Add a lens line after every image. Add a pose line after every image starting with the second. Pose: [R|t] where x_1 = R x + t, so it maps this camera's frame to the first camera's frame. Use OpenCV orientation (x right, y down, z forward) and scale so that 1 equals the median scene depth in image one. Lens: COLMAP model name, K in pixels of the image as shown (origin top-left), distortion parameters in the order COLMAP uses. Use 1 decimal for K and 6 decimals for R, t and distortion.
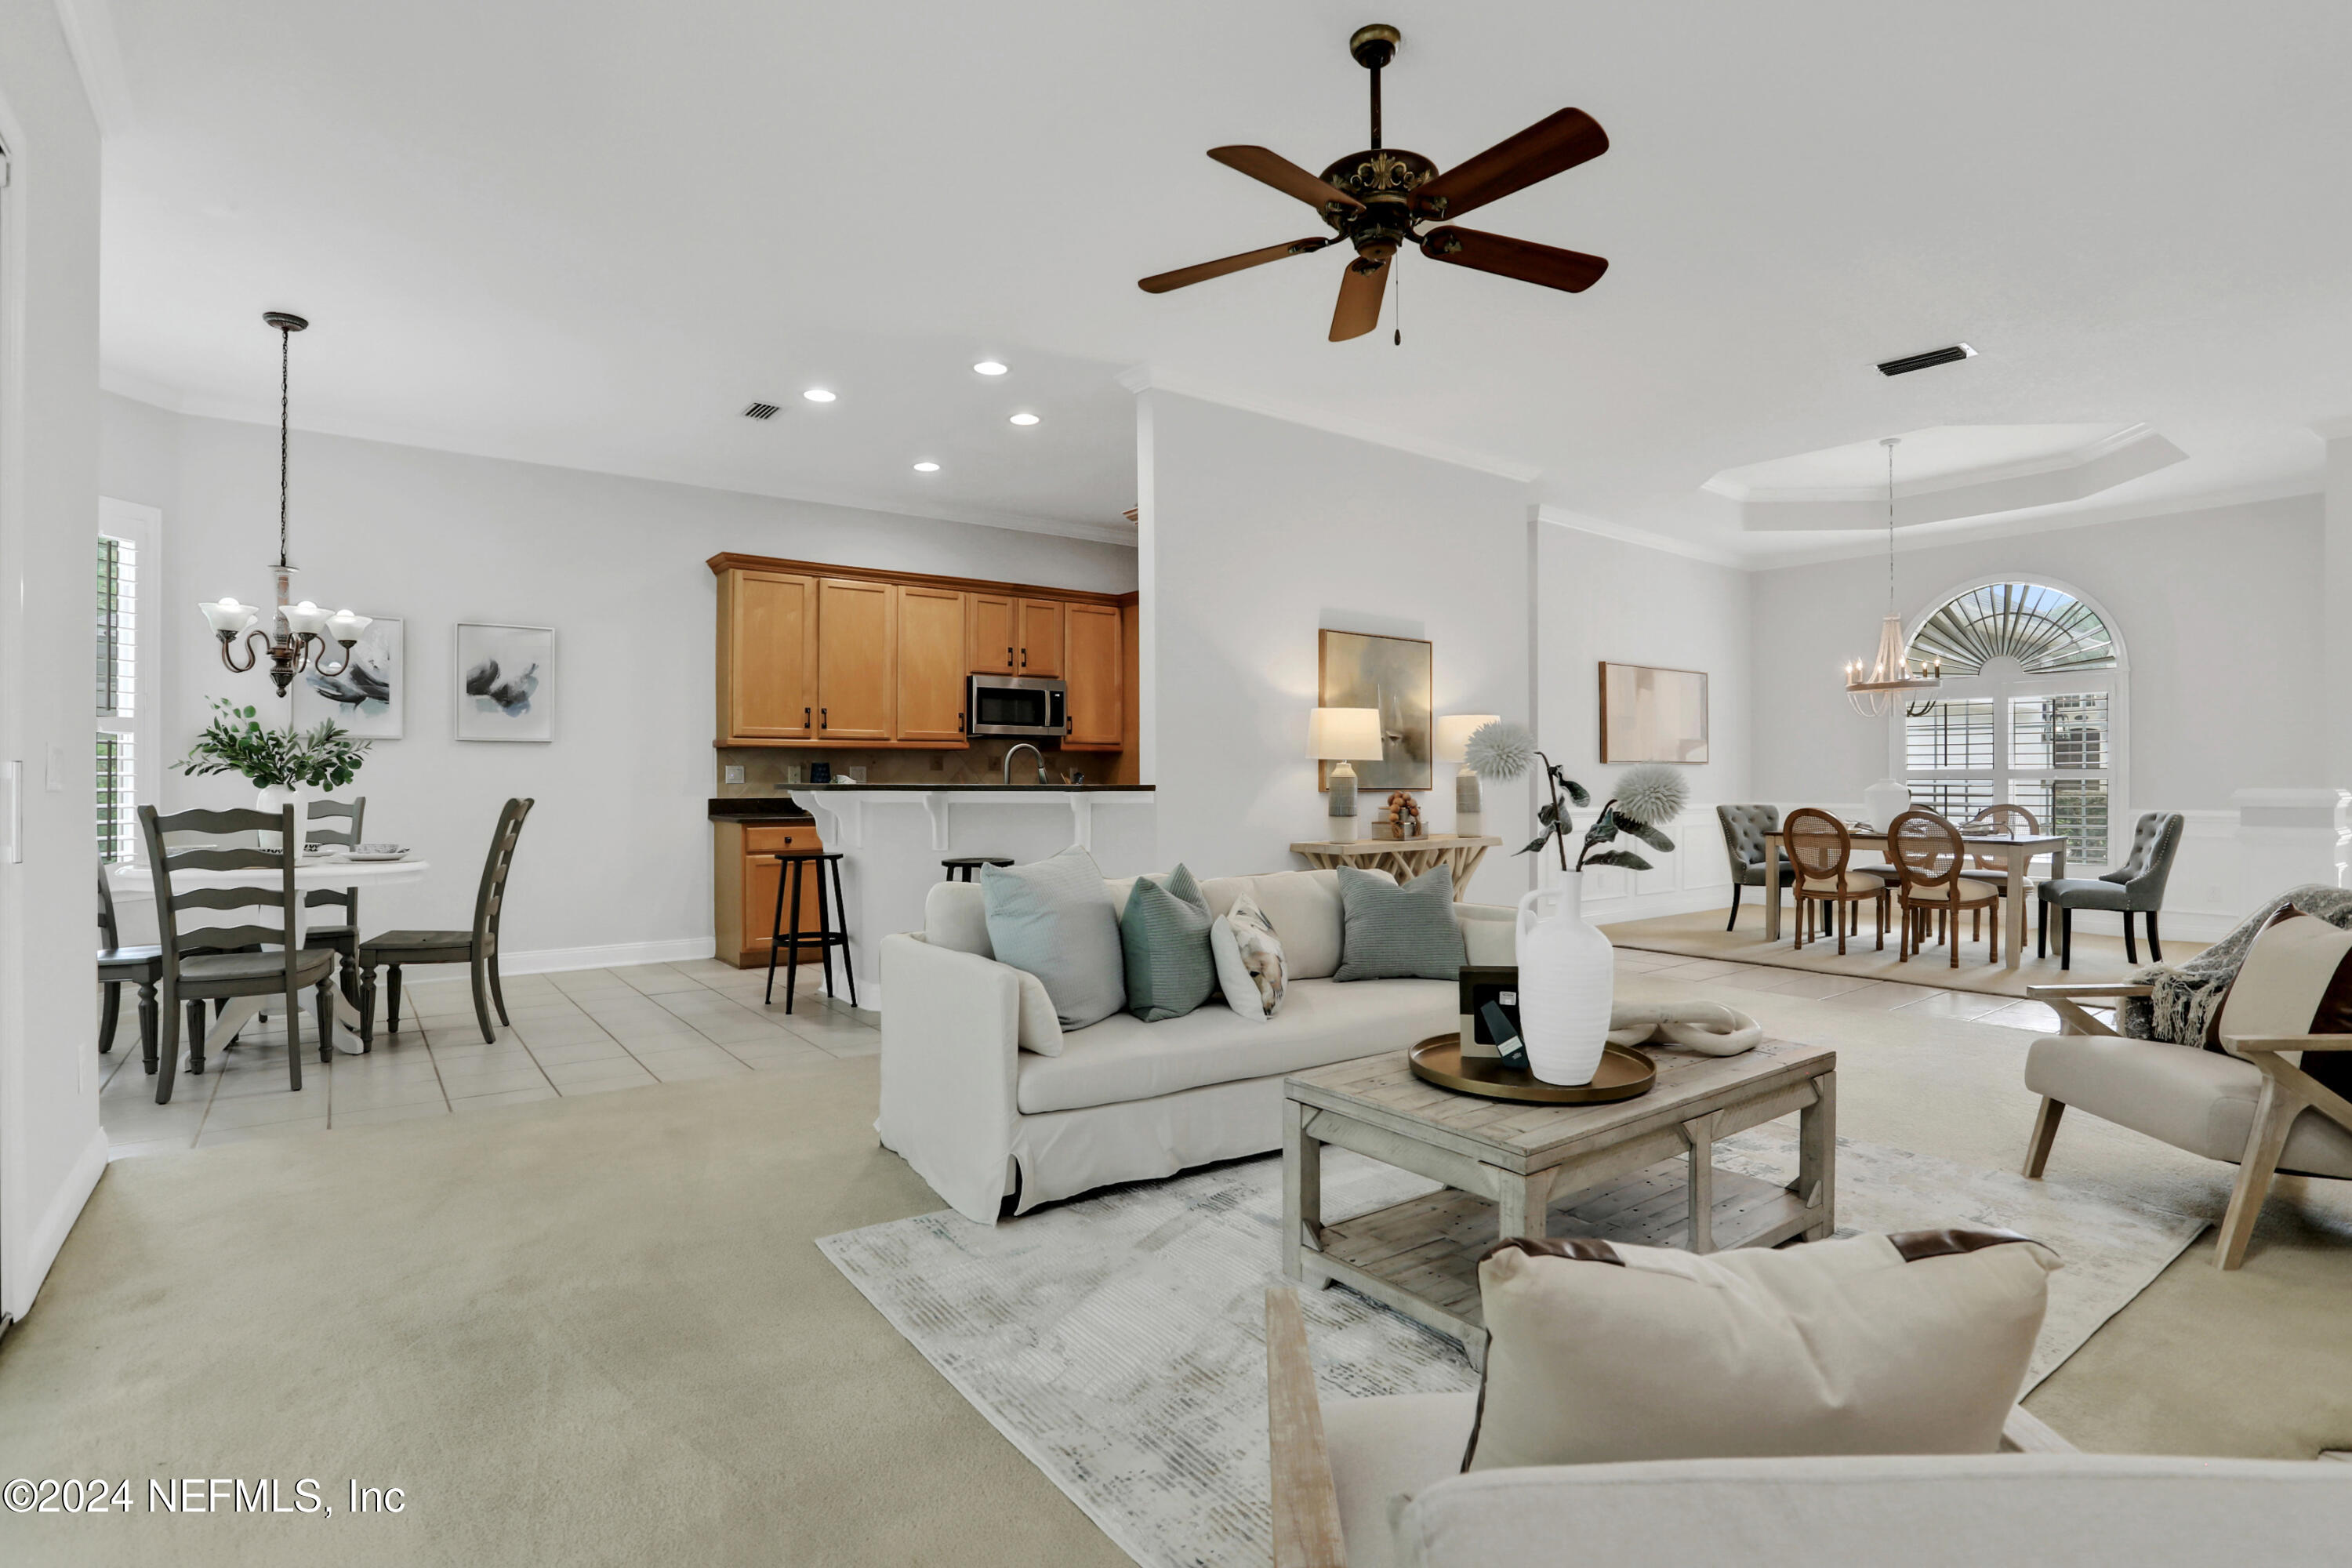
lens RADIAL K [[1166.0, 0, 1163.2], [0, 1166.0, 780.4], [0, 0, 1]] dist [-0.040573, 0.000330]
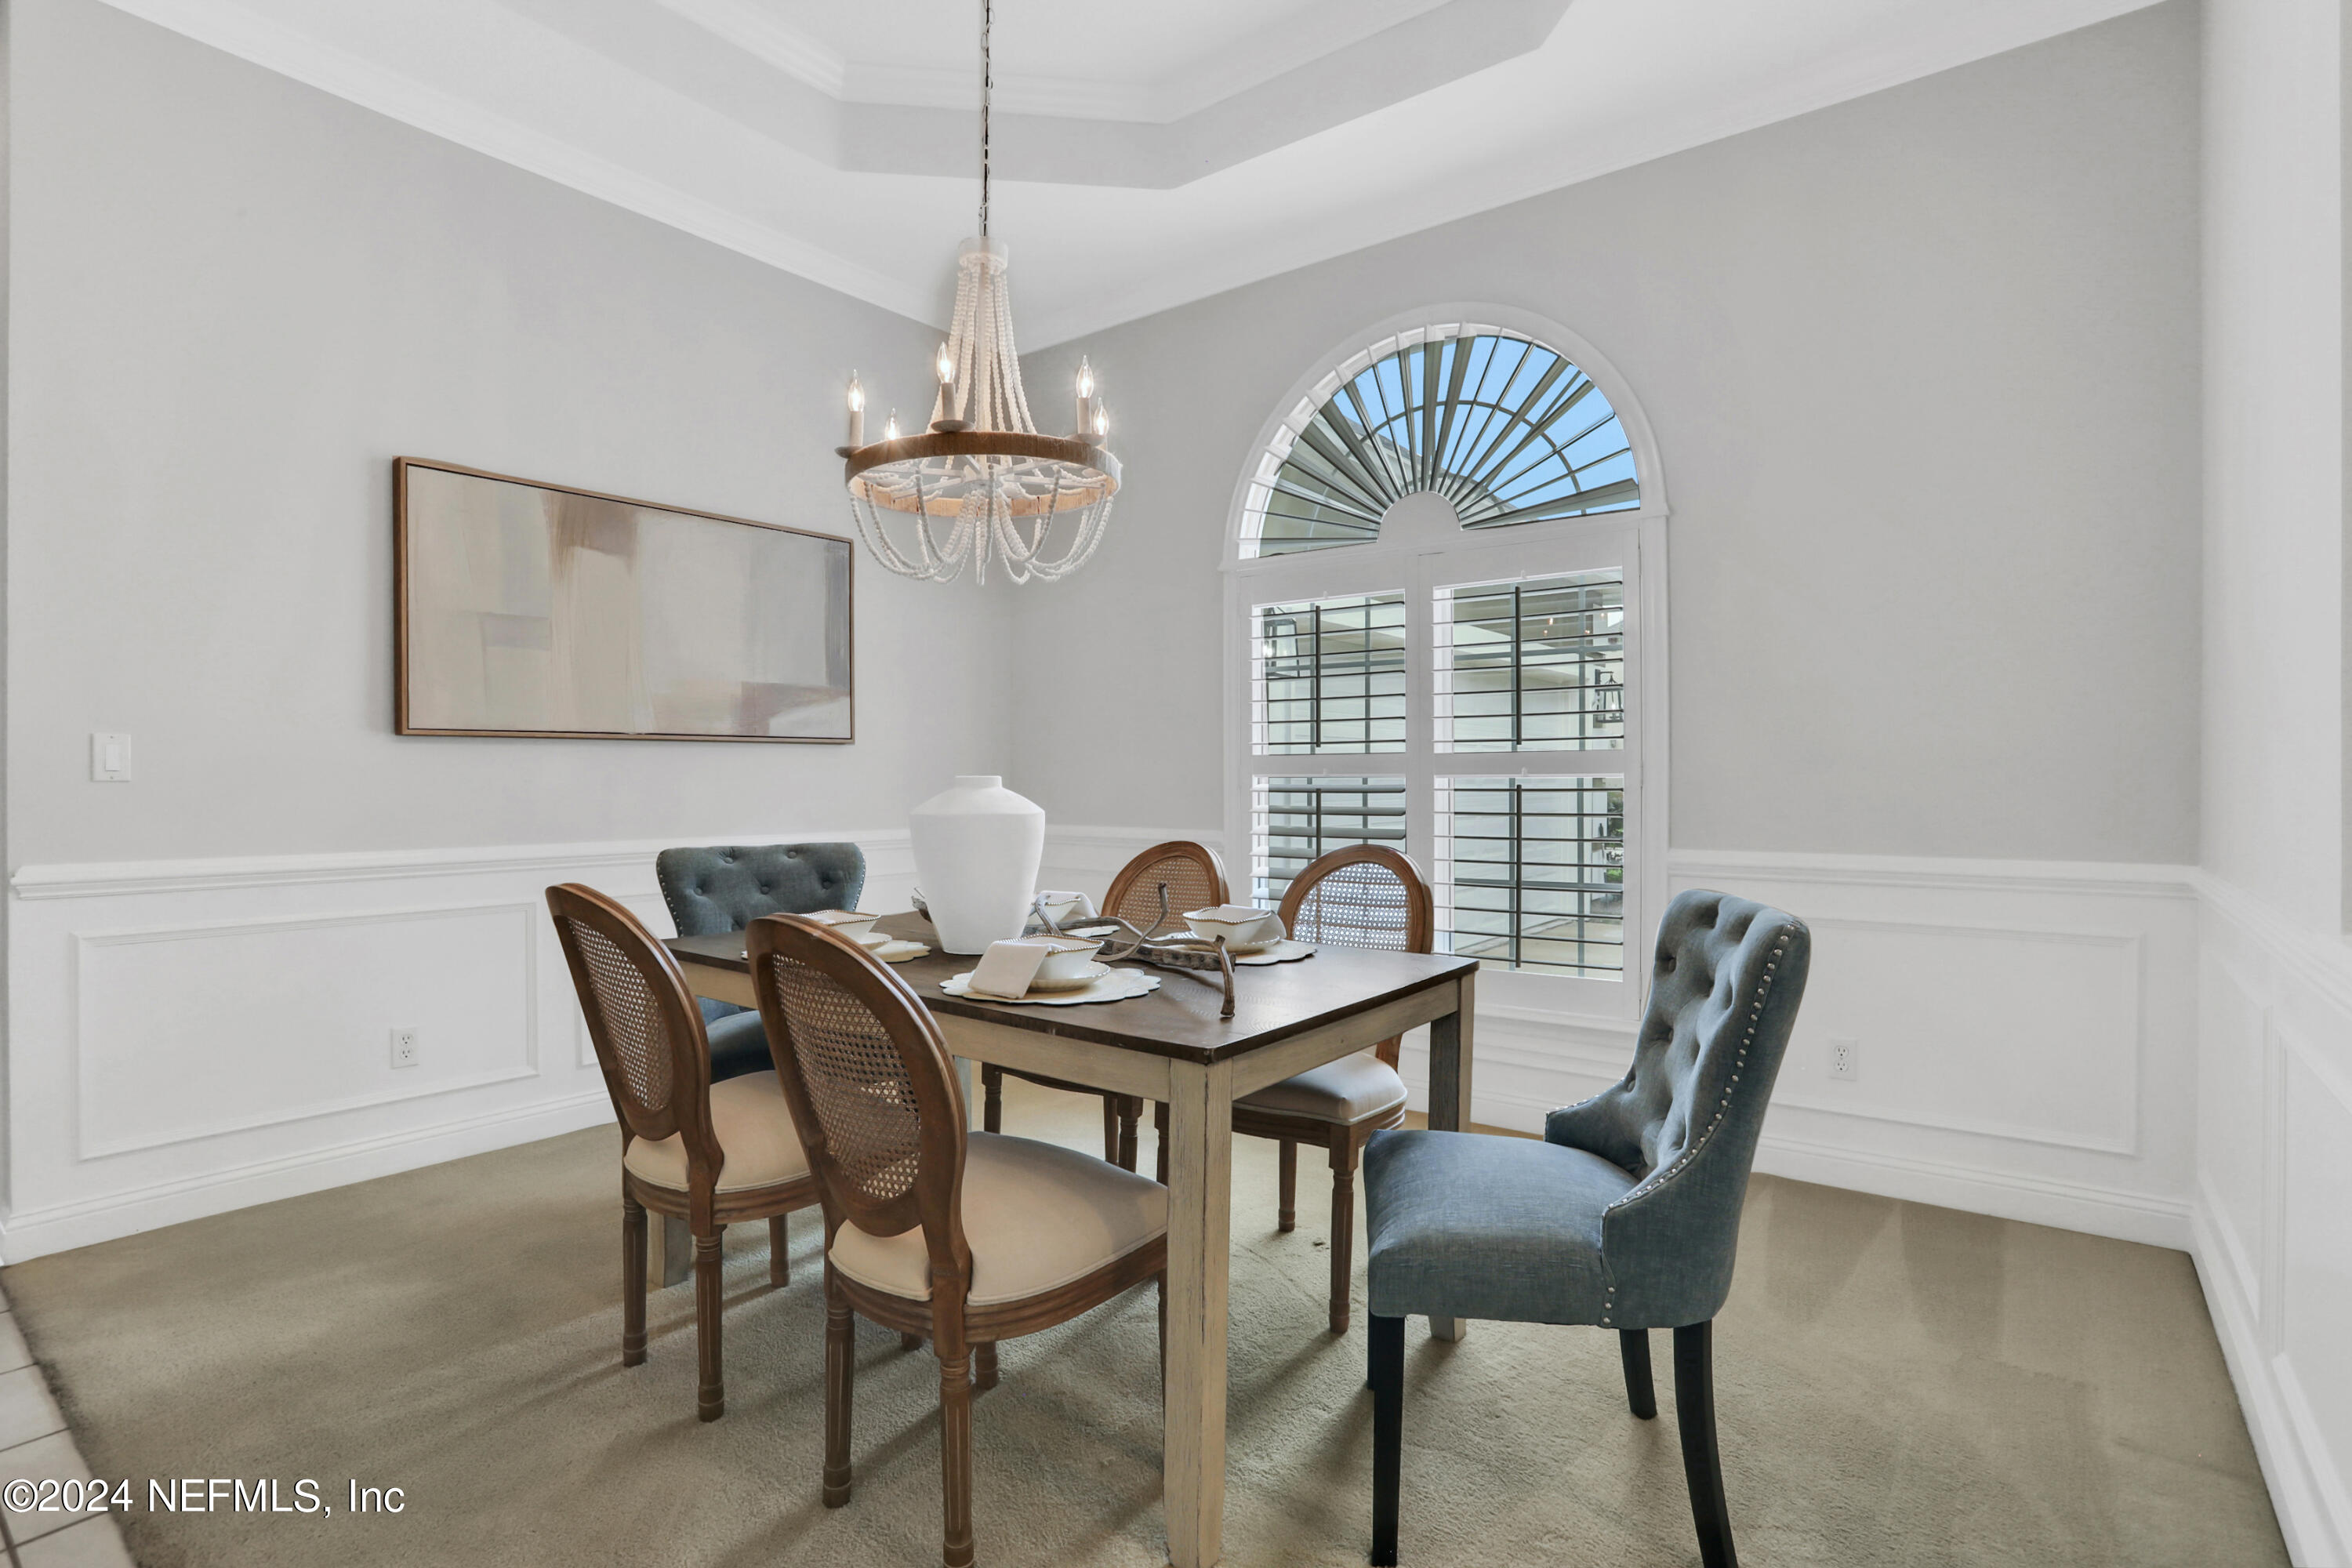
lens RADIAL K [[1166.0, 0, 1184.4], [0, 1166.0, 766.0], [0, 0, 1]] dist [-0.040573, 0.000330]
pose [[0.961950, -0.001363, 0.273221, 0.520635], [0.003534, 0.999966, -0.007457, -0.001819], [-0.273202, 0.008139, 0.961922, 0.587425]]
